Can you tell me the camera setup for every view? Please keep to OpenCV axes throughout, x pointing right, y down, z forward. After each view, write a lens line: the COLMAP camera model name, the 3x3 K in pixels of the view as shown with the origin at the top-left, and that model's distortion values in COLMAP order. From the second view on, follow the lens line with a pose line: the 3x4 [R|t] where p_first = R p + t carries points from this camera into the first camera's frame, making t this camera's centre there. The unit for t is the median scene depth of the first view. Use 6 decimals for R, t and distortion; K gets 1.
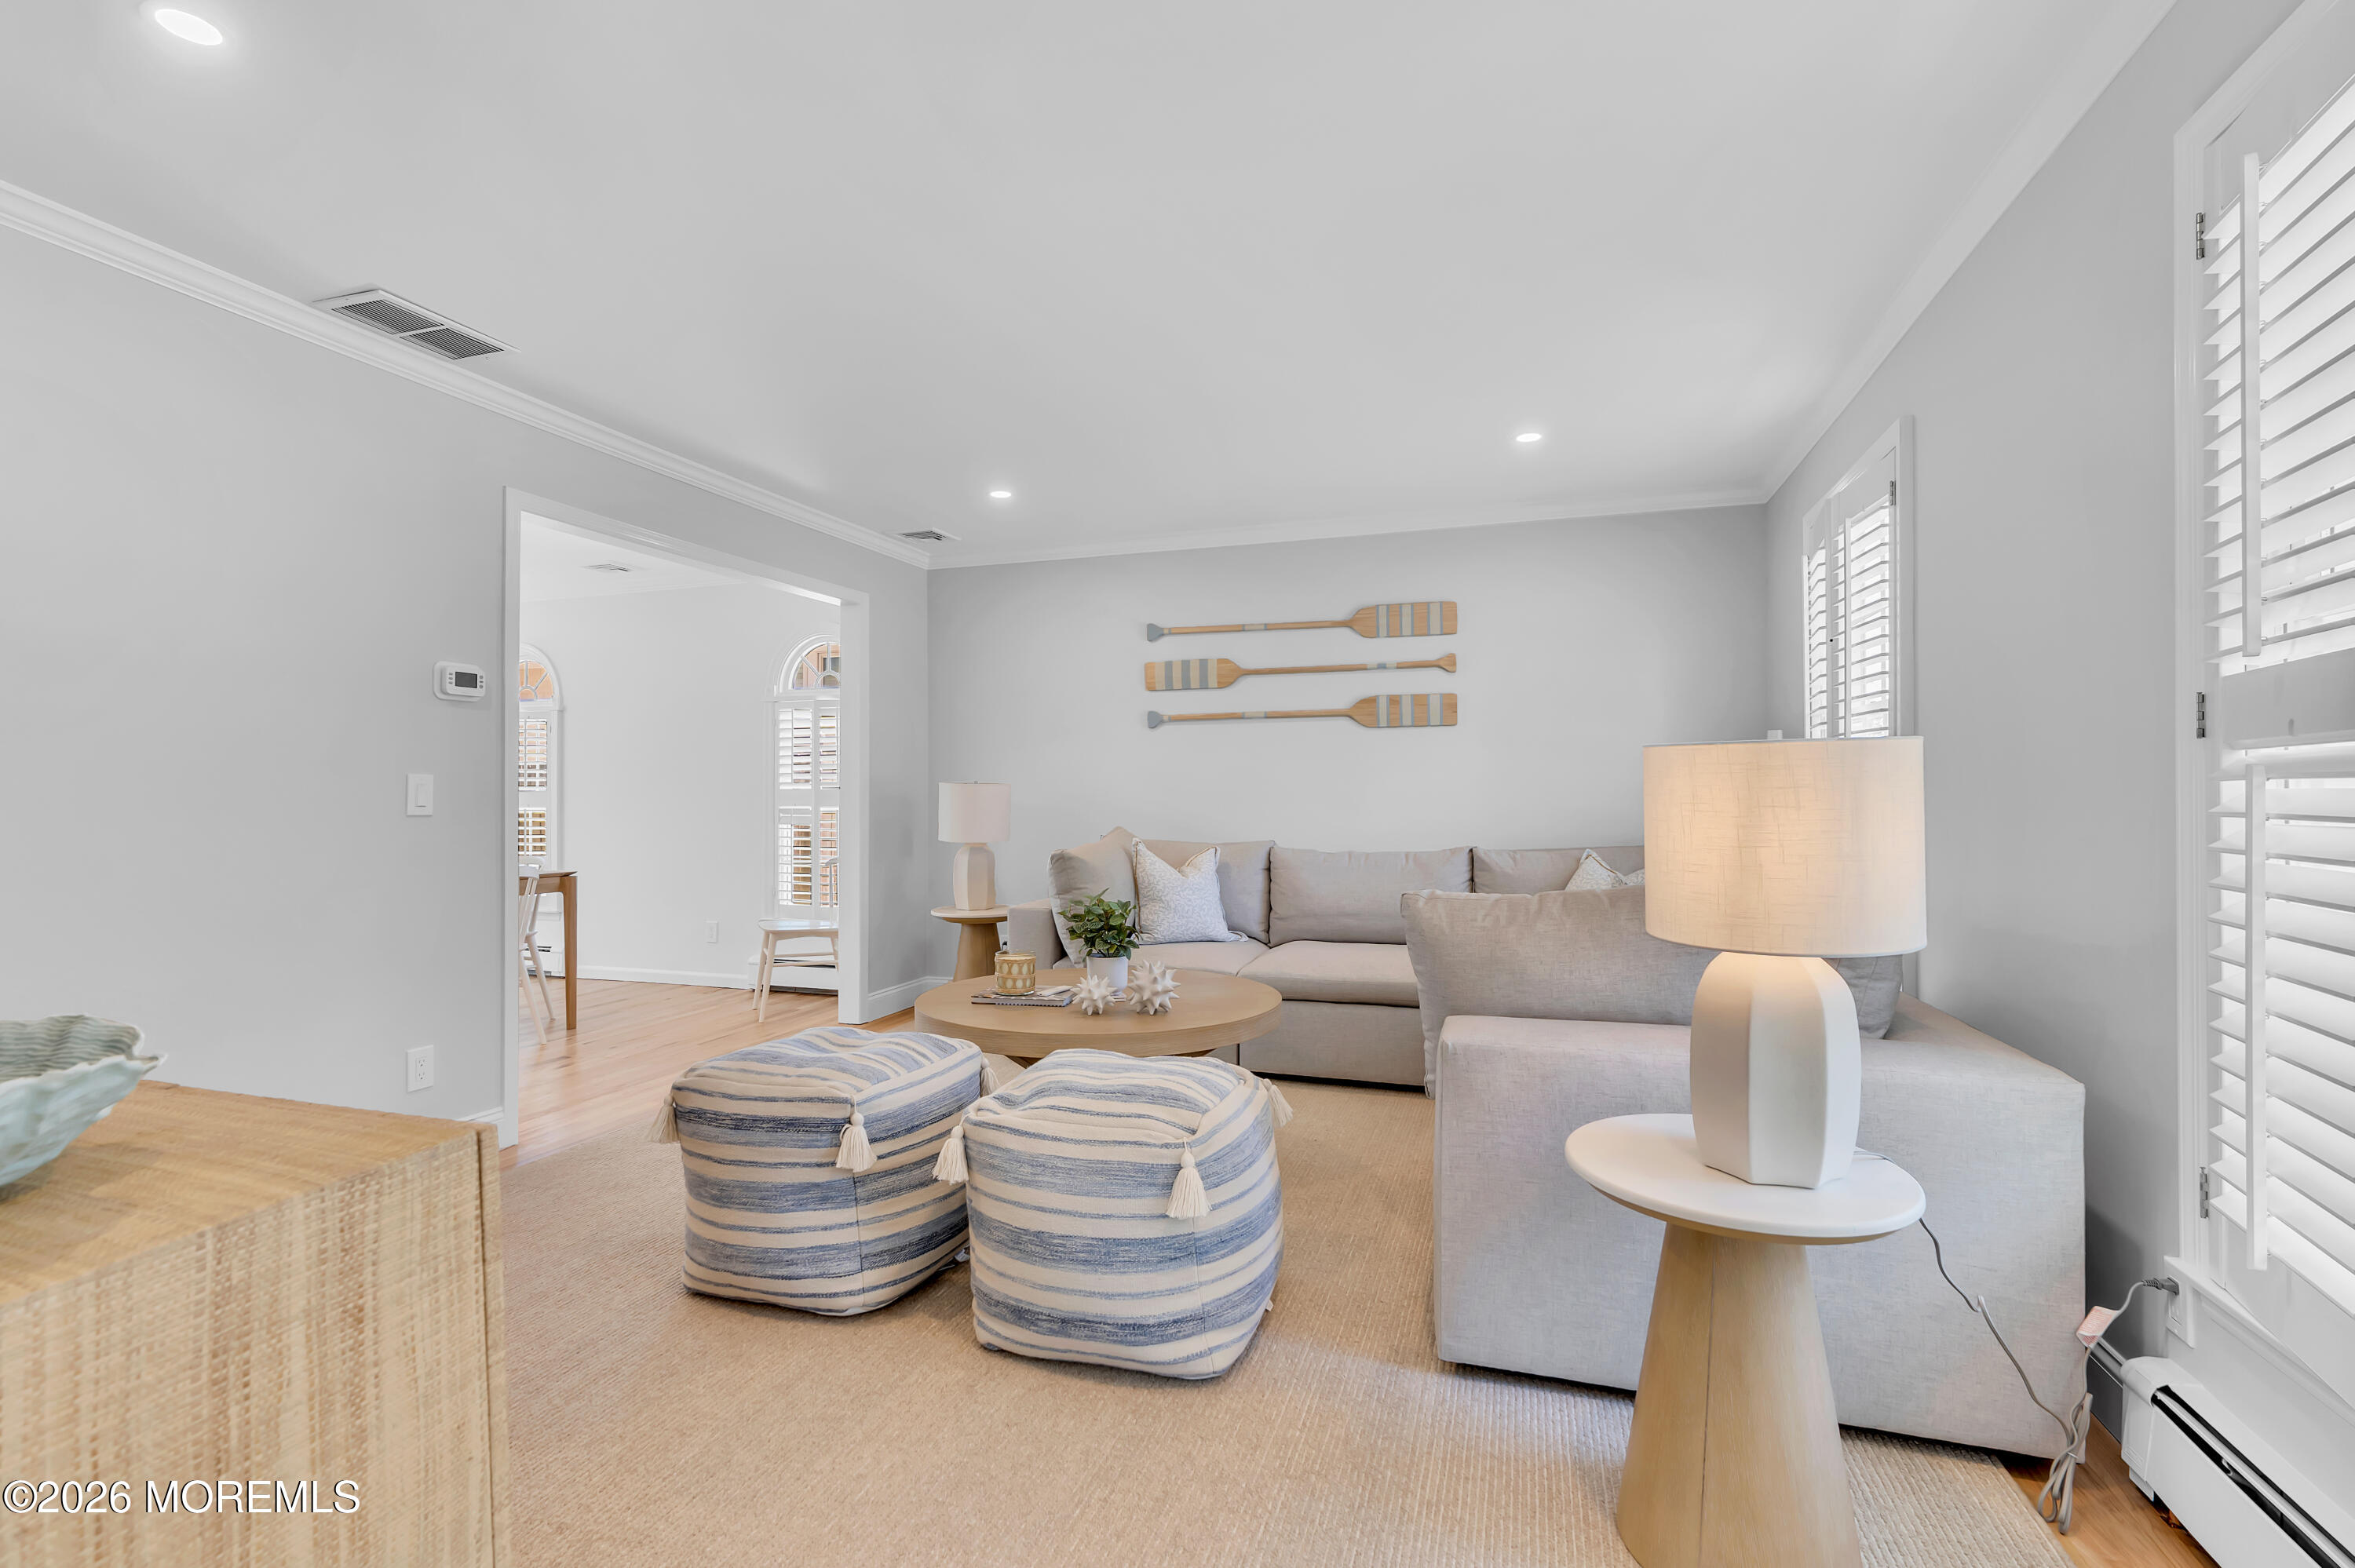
lens RADIAL K [[1067.2, 0, 1179.6], [0, 1067.2, 788.3], [0, 0, 1]] dist [-0.006025, 0.003567]
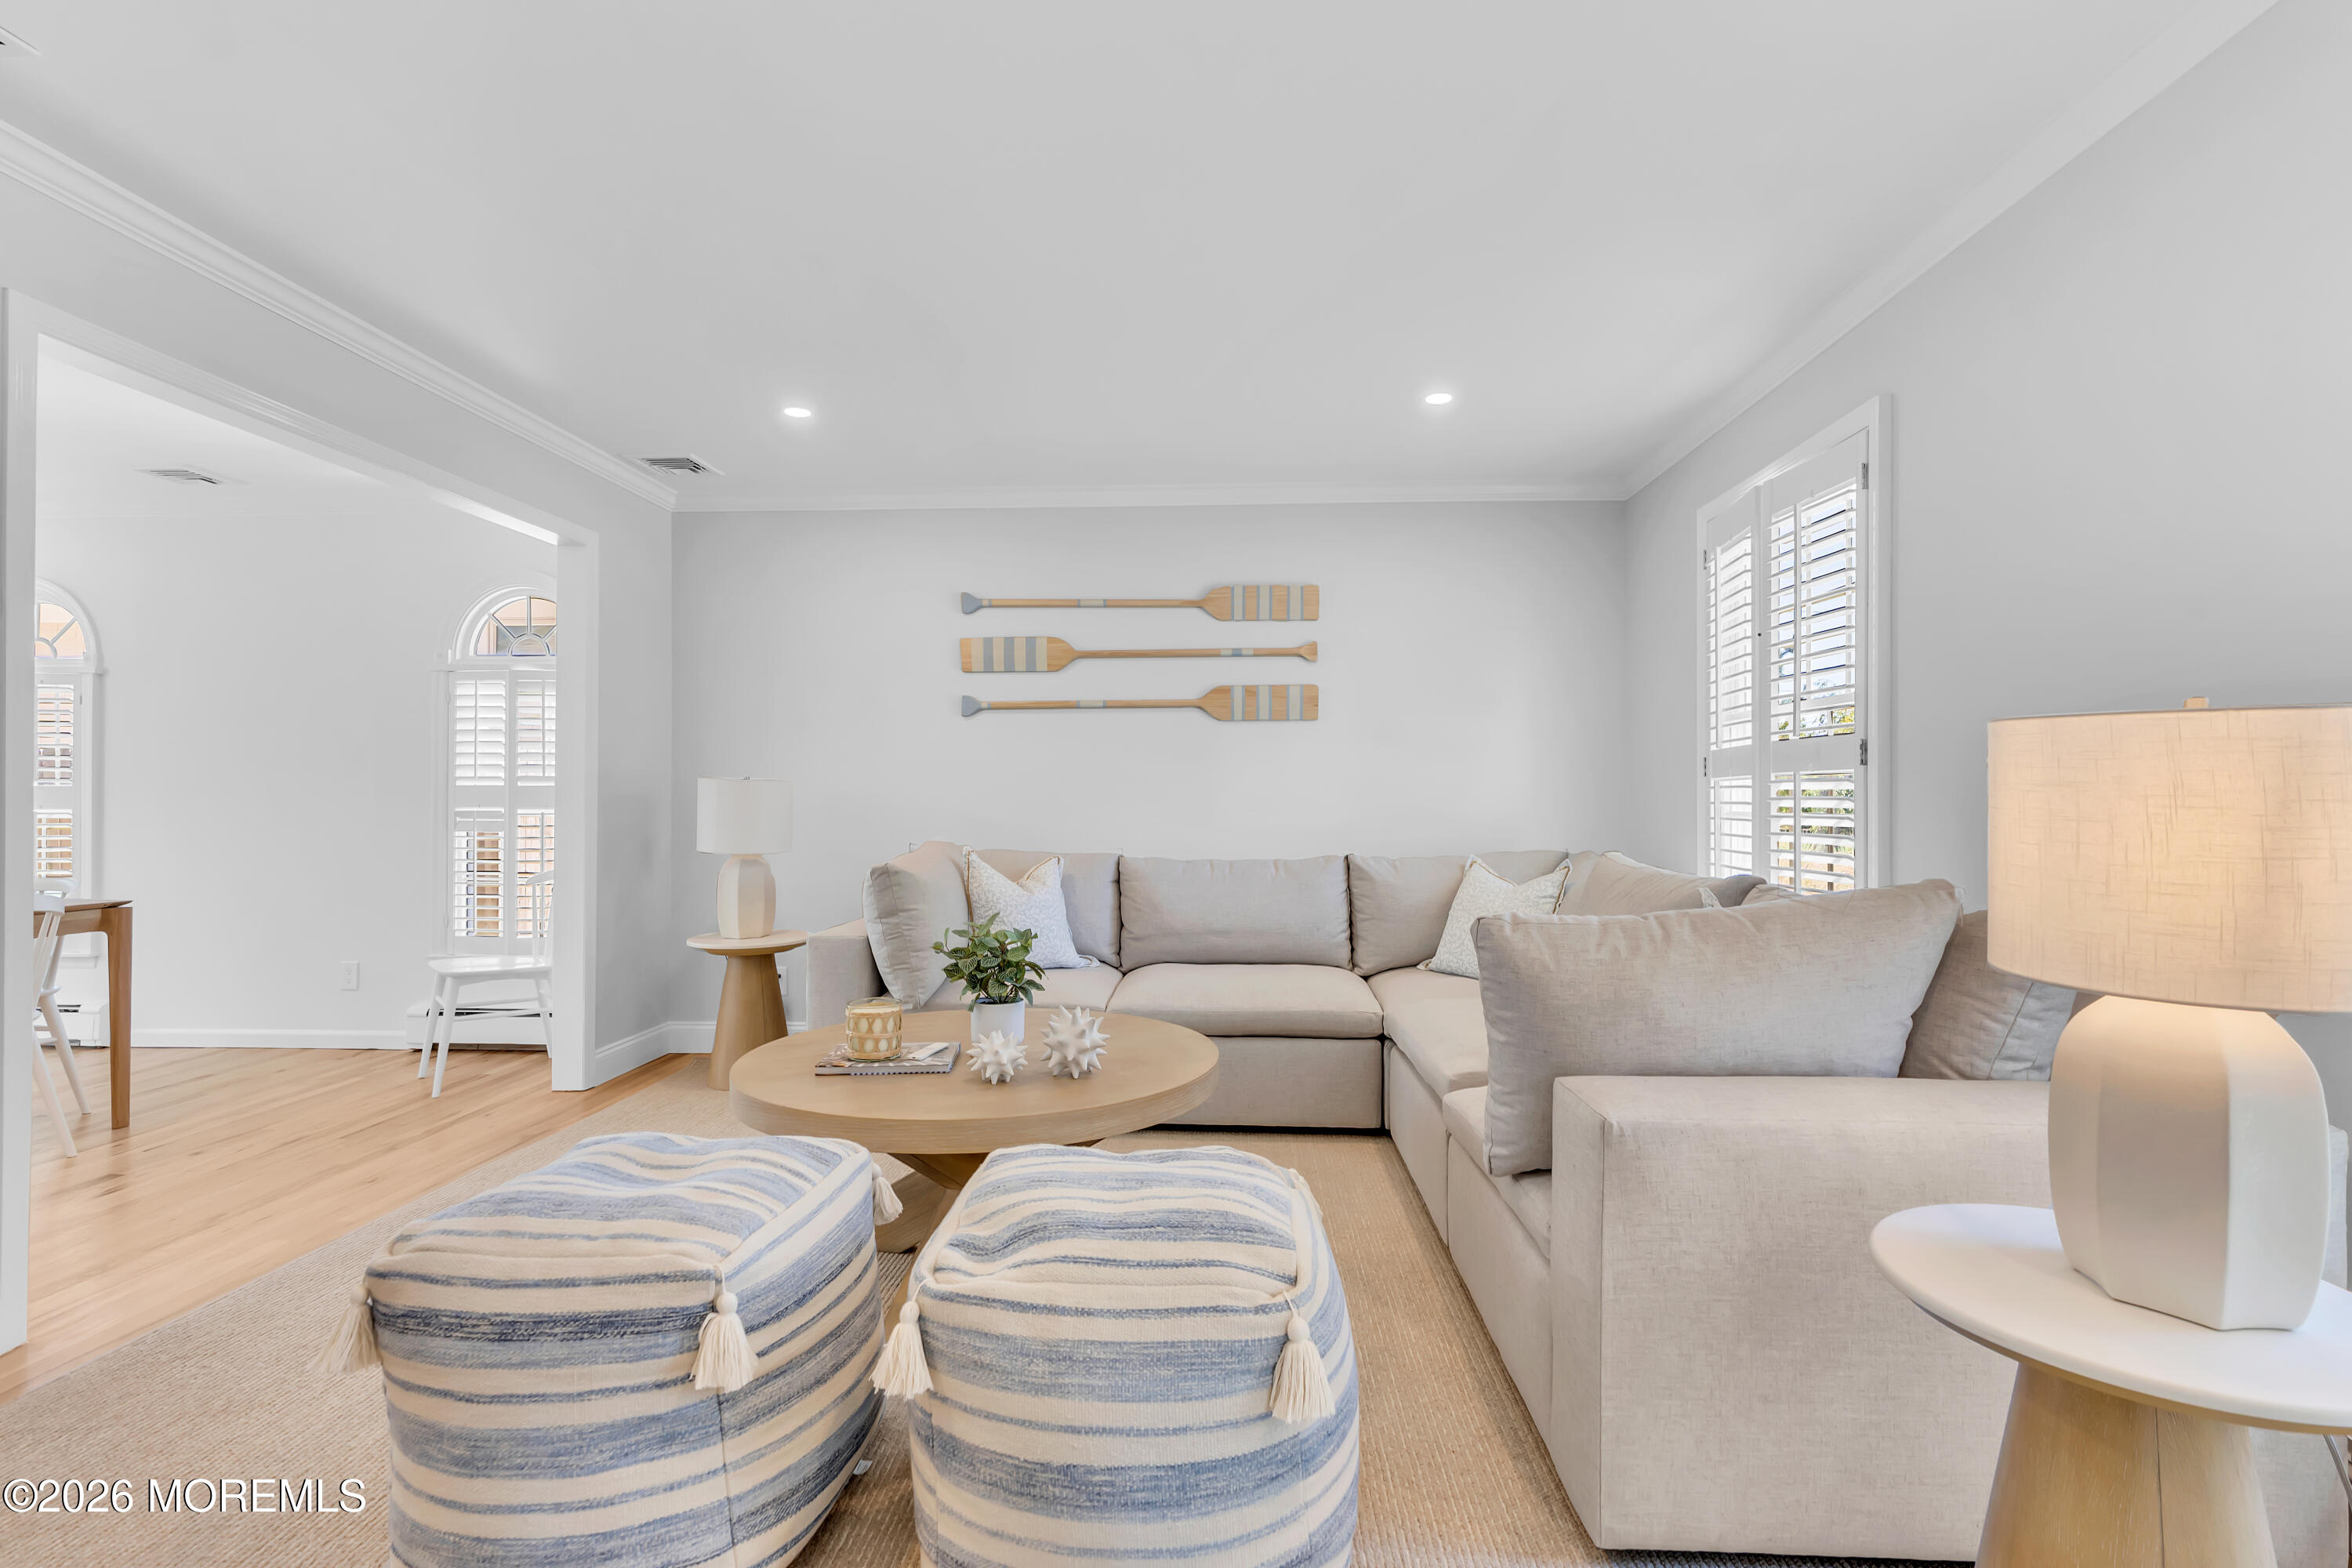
lens RADIAL K [[1072.4, 0, 1182.7], [0, 1072.4, 797.1], [0, 0, 1]] dist [0.001763, 0.001509]
pose [[0.963532, 0.004824, 0.267548, -0.105451], [-0.005745, 0.999980, 0.002659, 0.005337], [-0.267530, -0.004099, 0.963541, 0.158975]]
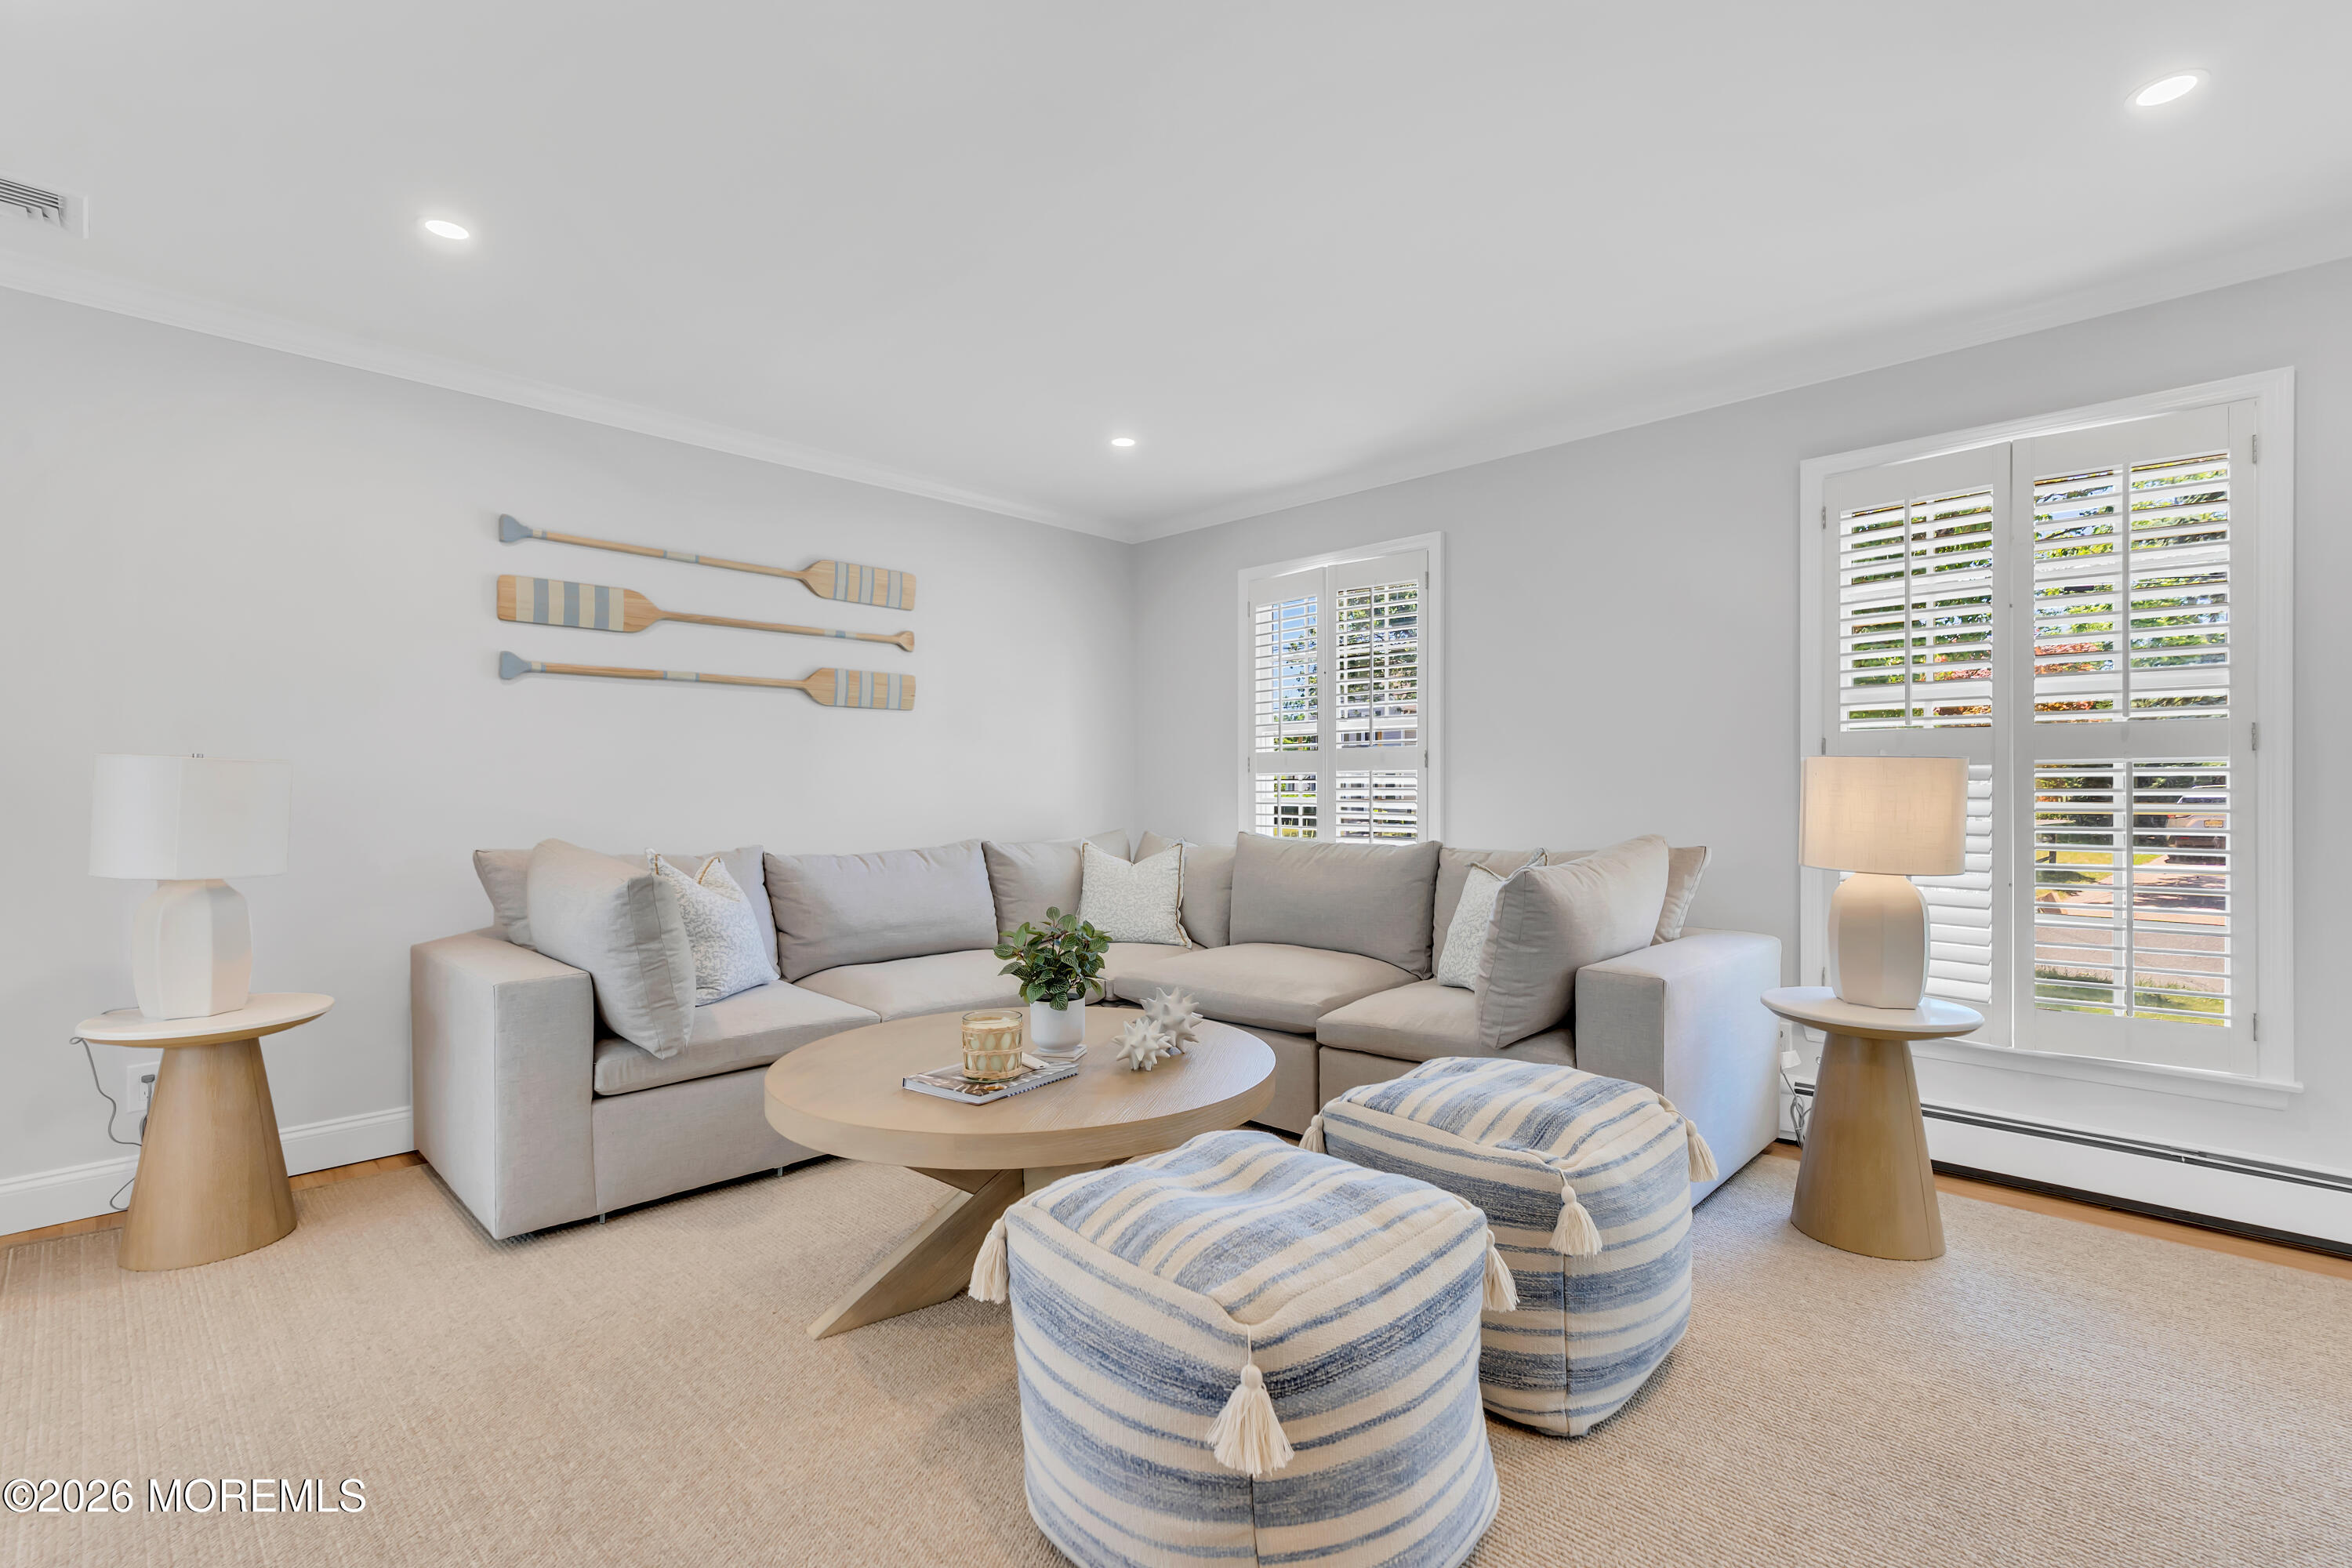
lens RADIAL K [[1067.2, 0, 1172.0], [0, 1067.2, 787.5], [0, 0, 1]] dist [0.012736, 0.000270]
pose [[0.438153, 0.003811, 0.898893, -0.509568], [-0.008069, 0.999967, -0.000306, 0.006081], [-0.898864, -0.007119, 0.438169, 0.431698]]
